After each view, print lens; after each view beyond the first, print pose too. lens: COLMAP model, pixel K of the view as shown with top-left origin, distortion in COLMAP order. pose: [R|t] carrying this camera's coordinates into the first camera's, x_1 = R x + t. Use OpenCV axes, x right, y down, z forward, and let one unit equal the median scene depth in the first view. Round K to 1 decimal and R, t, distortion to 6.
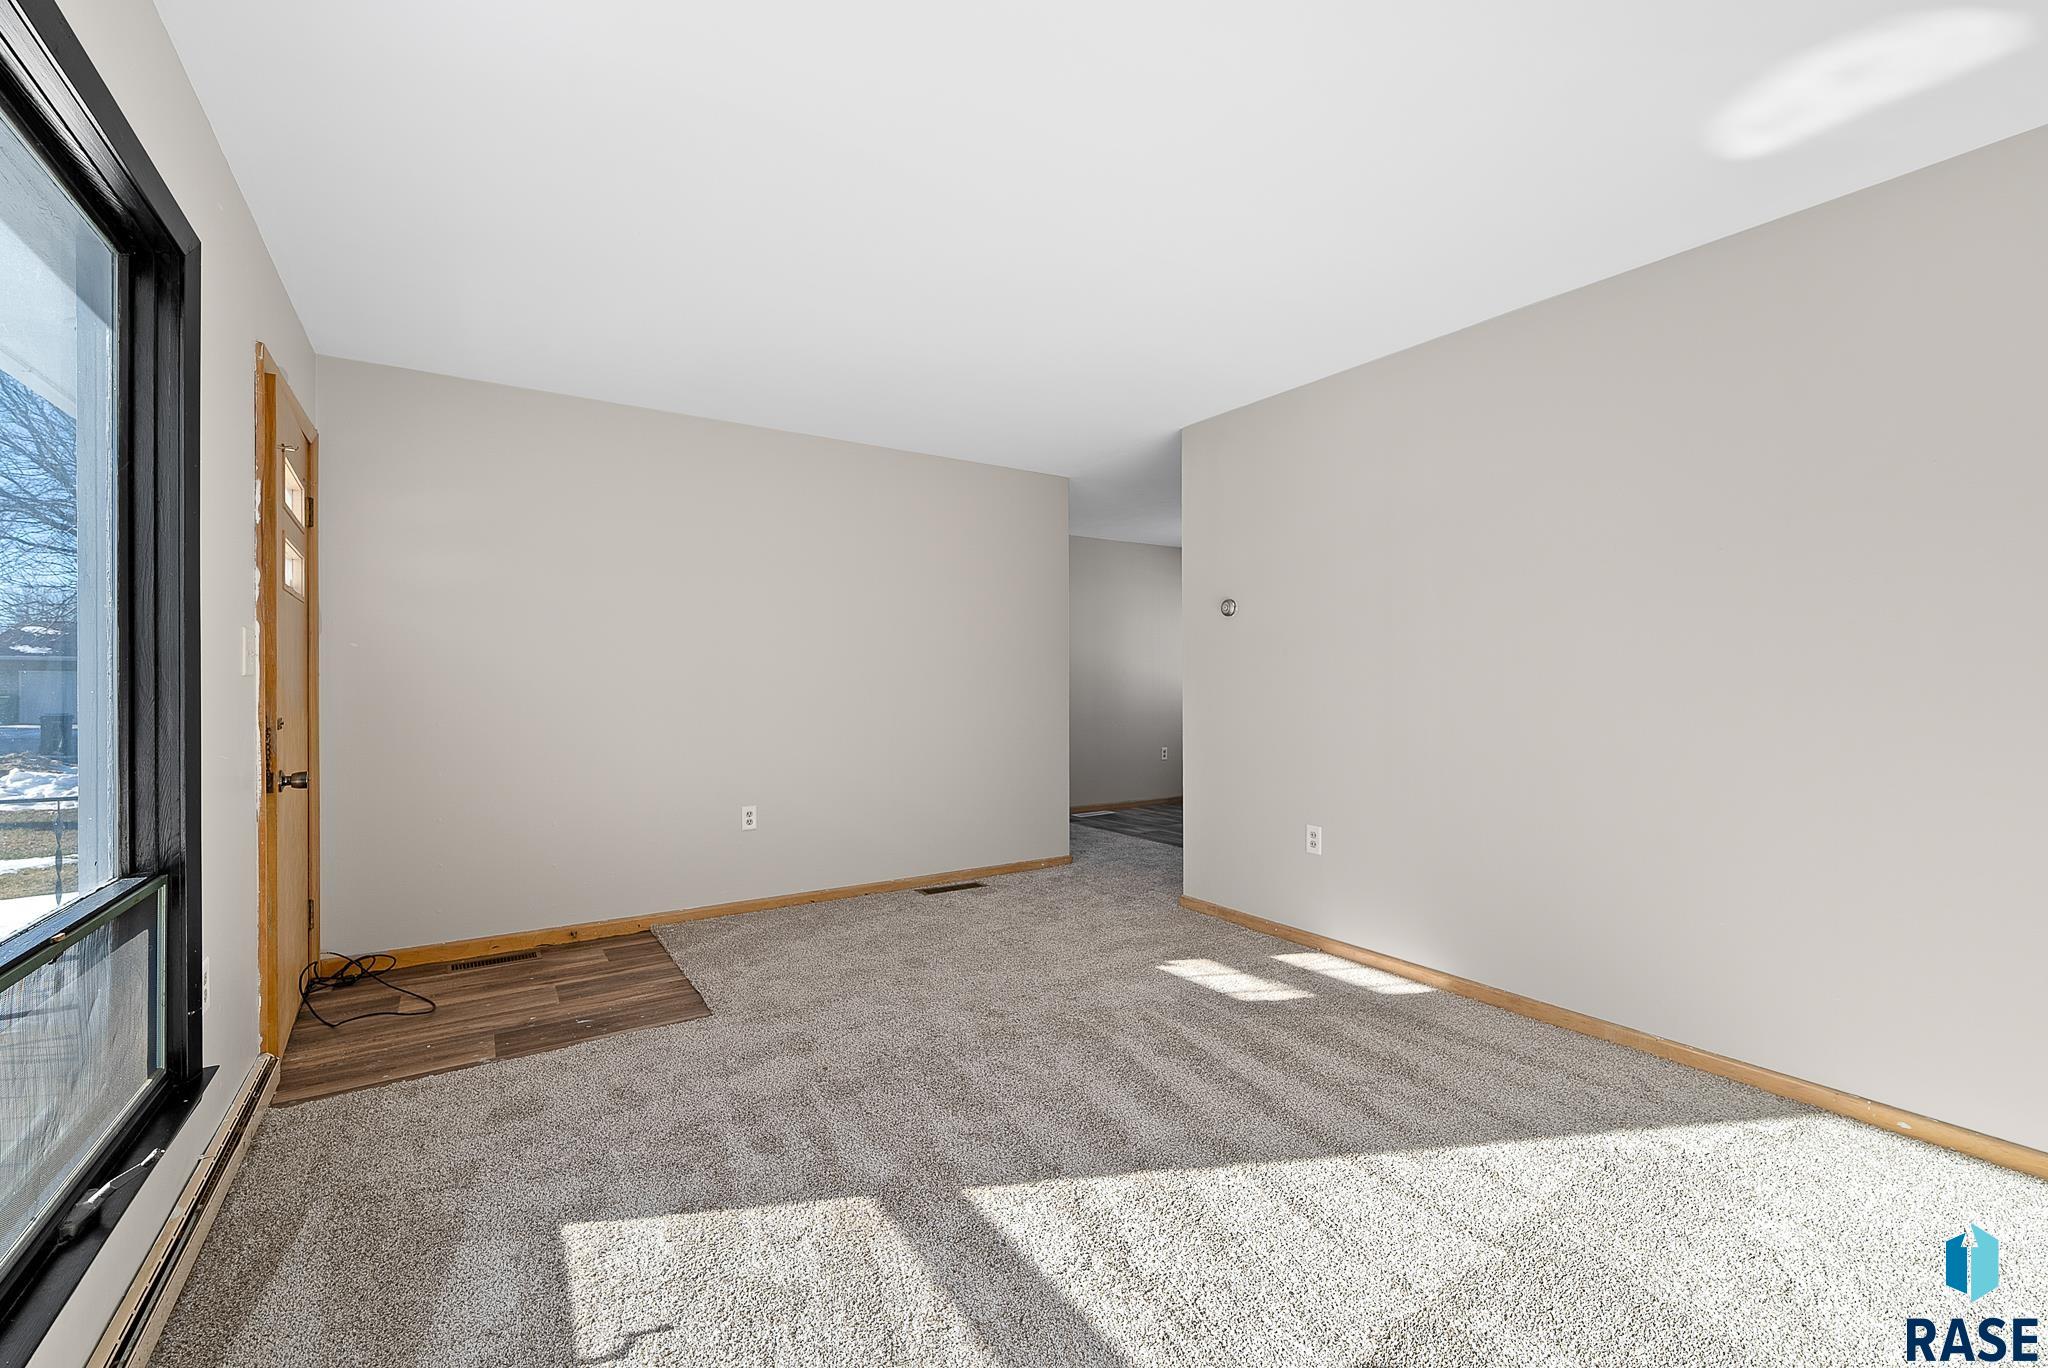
lens RADIAL K [[845.6, 0, 1034.1], [0, 845.6, 685.0], [0, 0, 1]] dist [-0.000707, -0.000208]
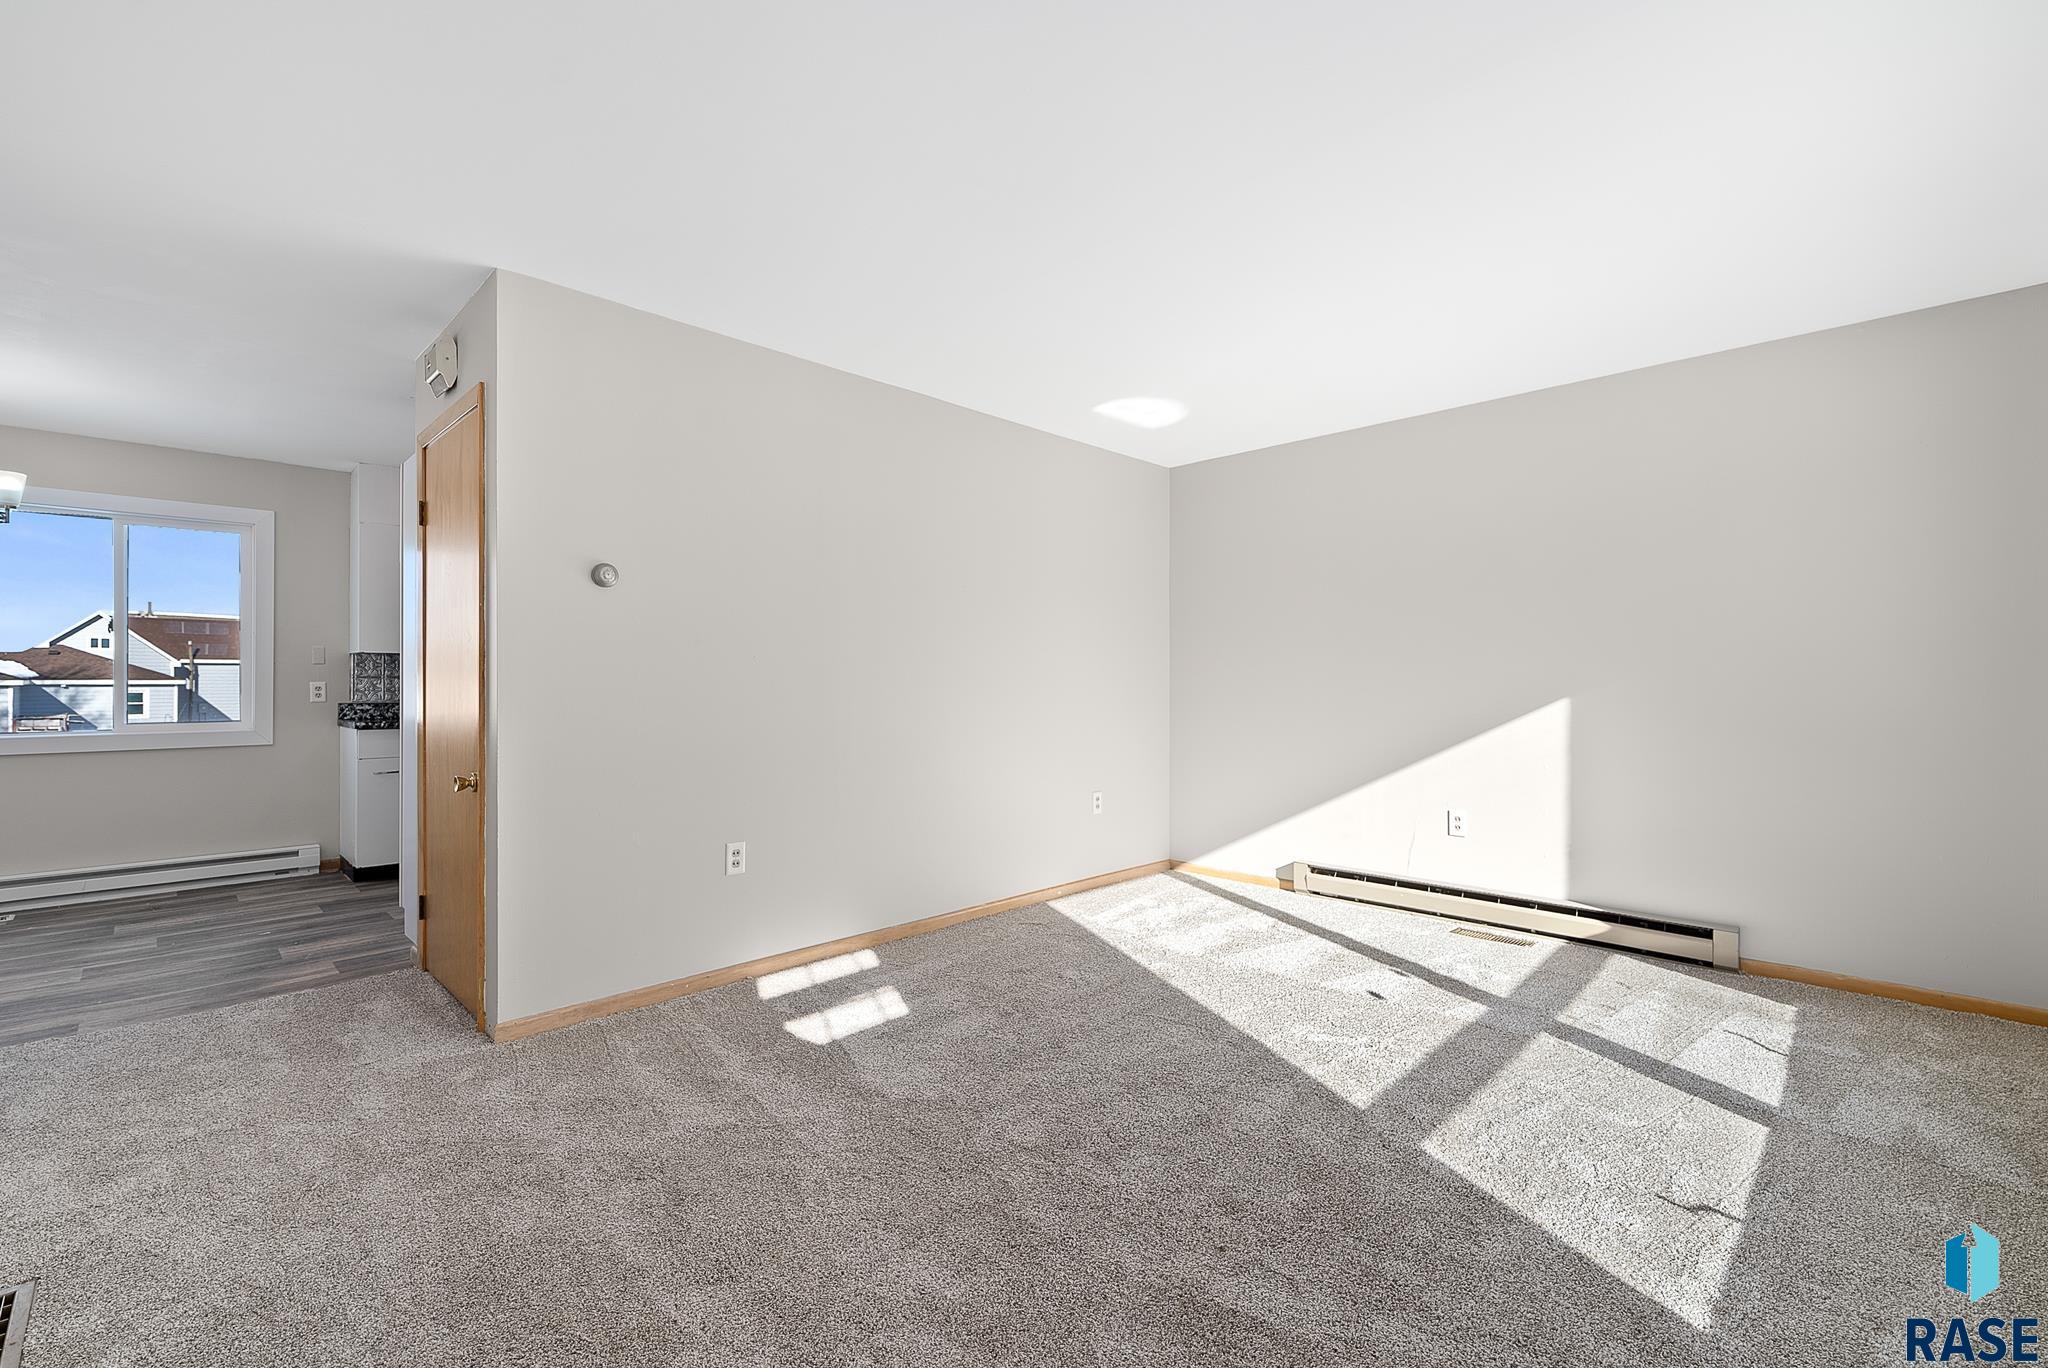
lens RADIAL K [[845.6, 0, 1030.0], [0, 845.6, 679.1], [0, 0, 1]] dist [-0.000707, -0.000208]
pose [[-0.199489, 0.004985, 0.979887, -0.665832], [0.002943, 0.999986, -0.004488, 0.000852], [-0.979896, 0.001988, -0.199500, 0.978087]]
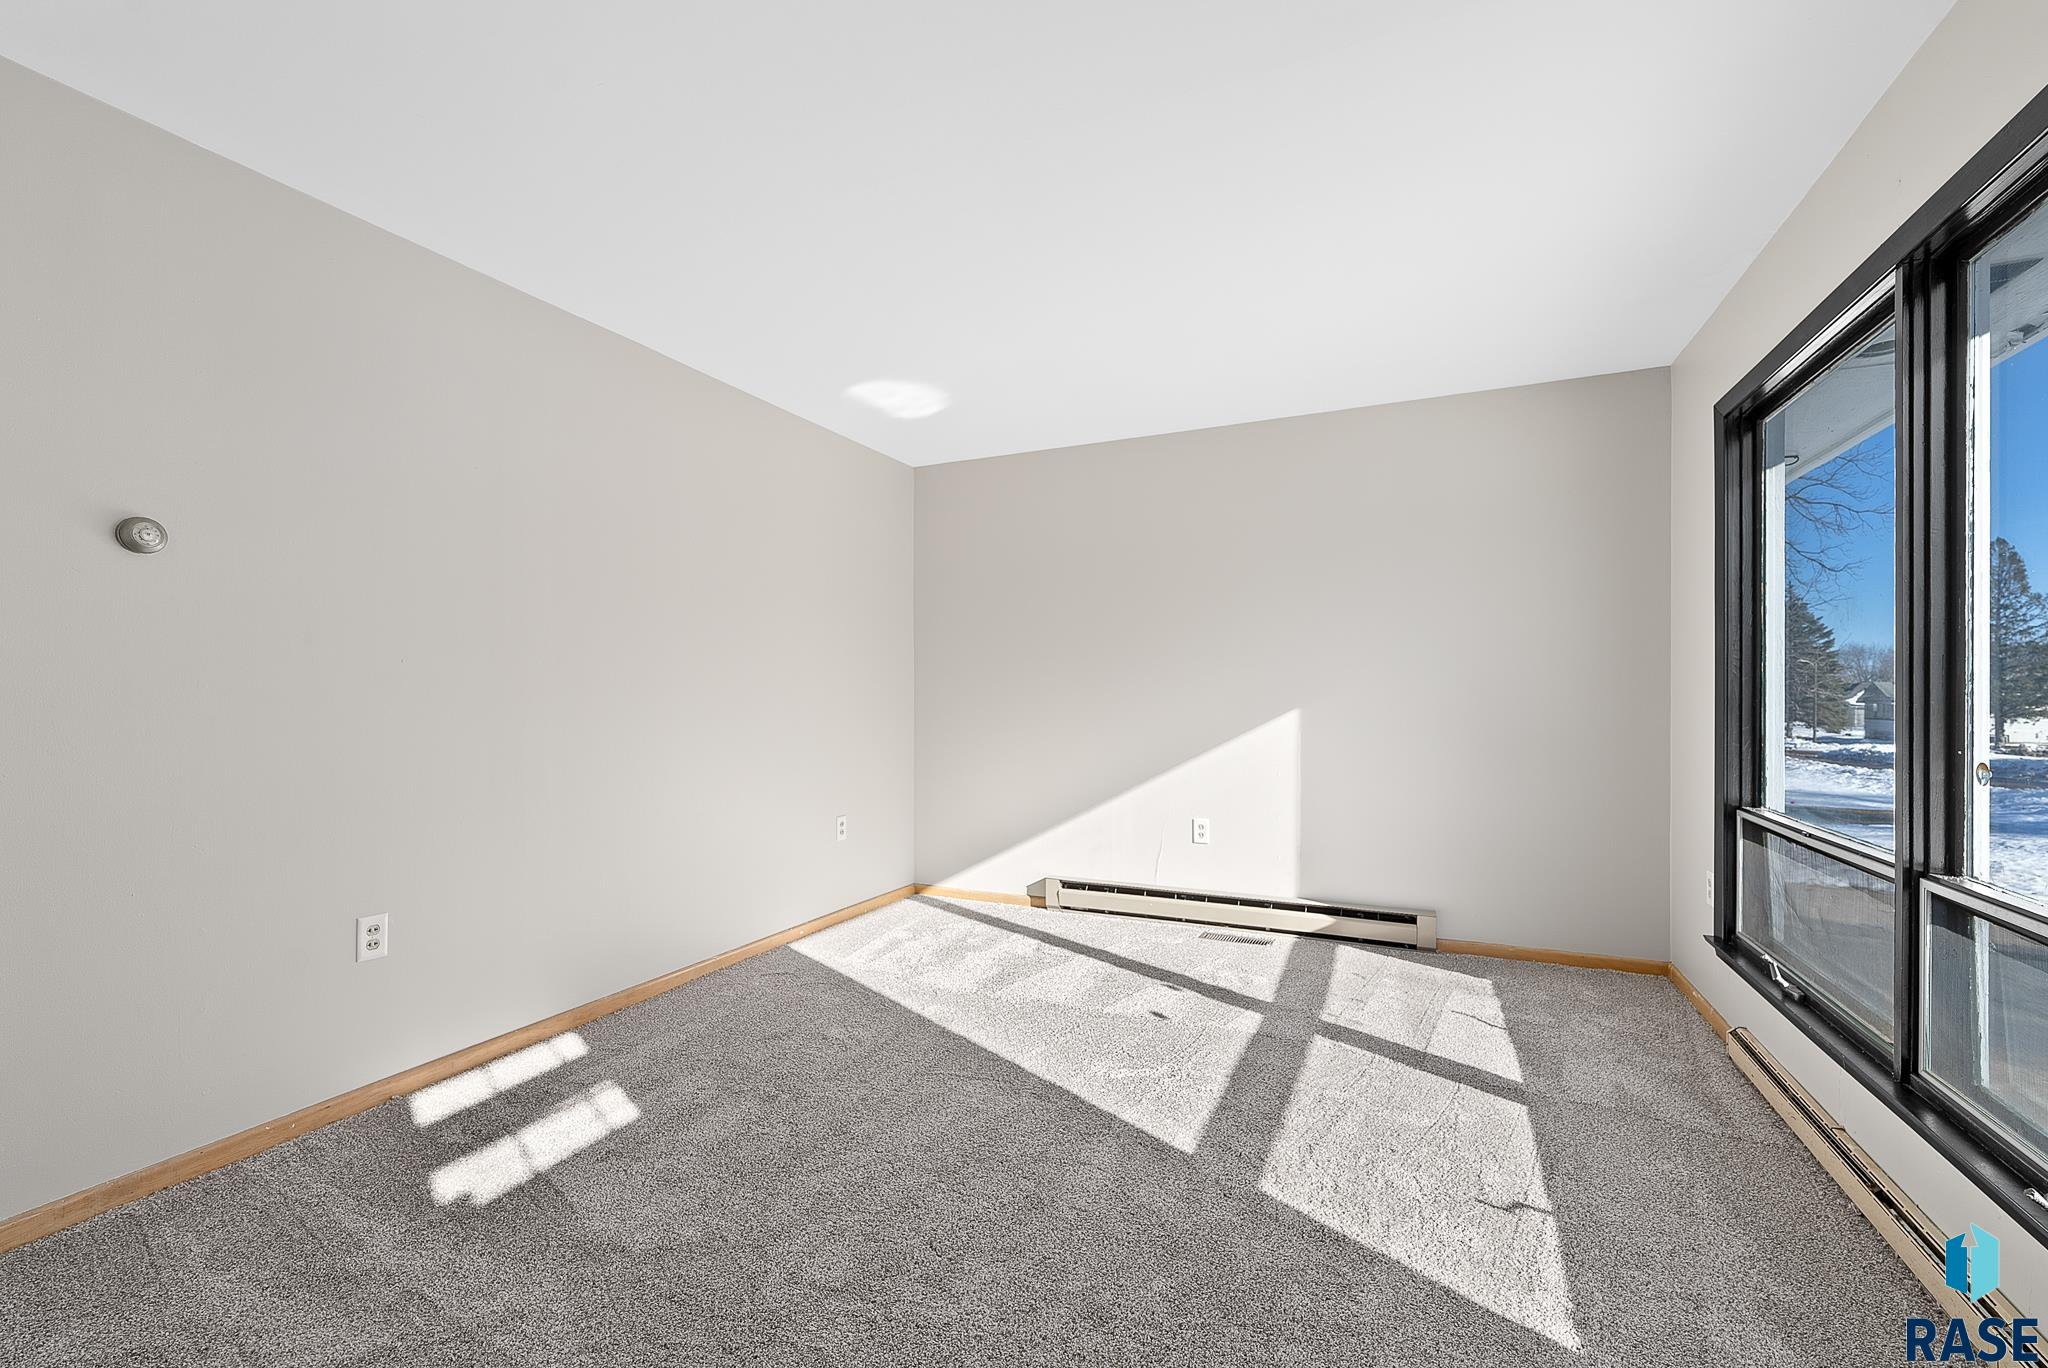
lens RADIAL K [[845.6, 0, 1016.9], [0, 845.6, 695.3], [0, 0, 1]] dist [-0.000707, -0.000208]
pose [[-0.512211, 0.001564, 0.858858, -0.528970], [0.004471, 0.999990, 0.000845, 0.000498], [-0.858848, 0.004273, -0.512213, 1.014870]]
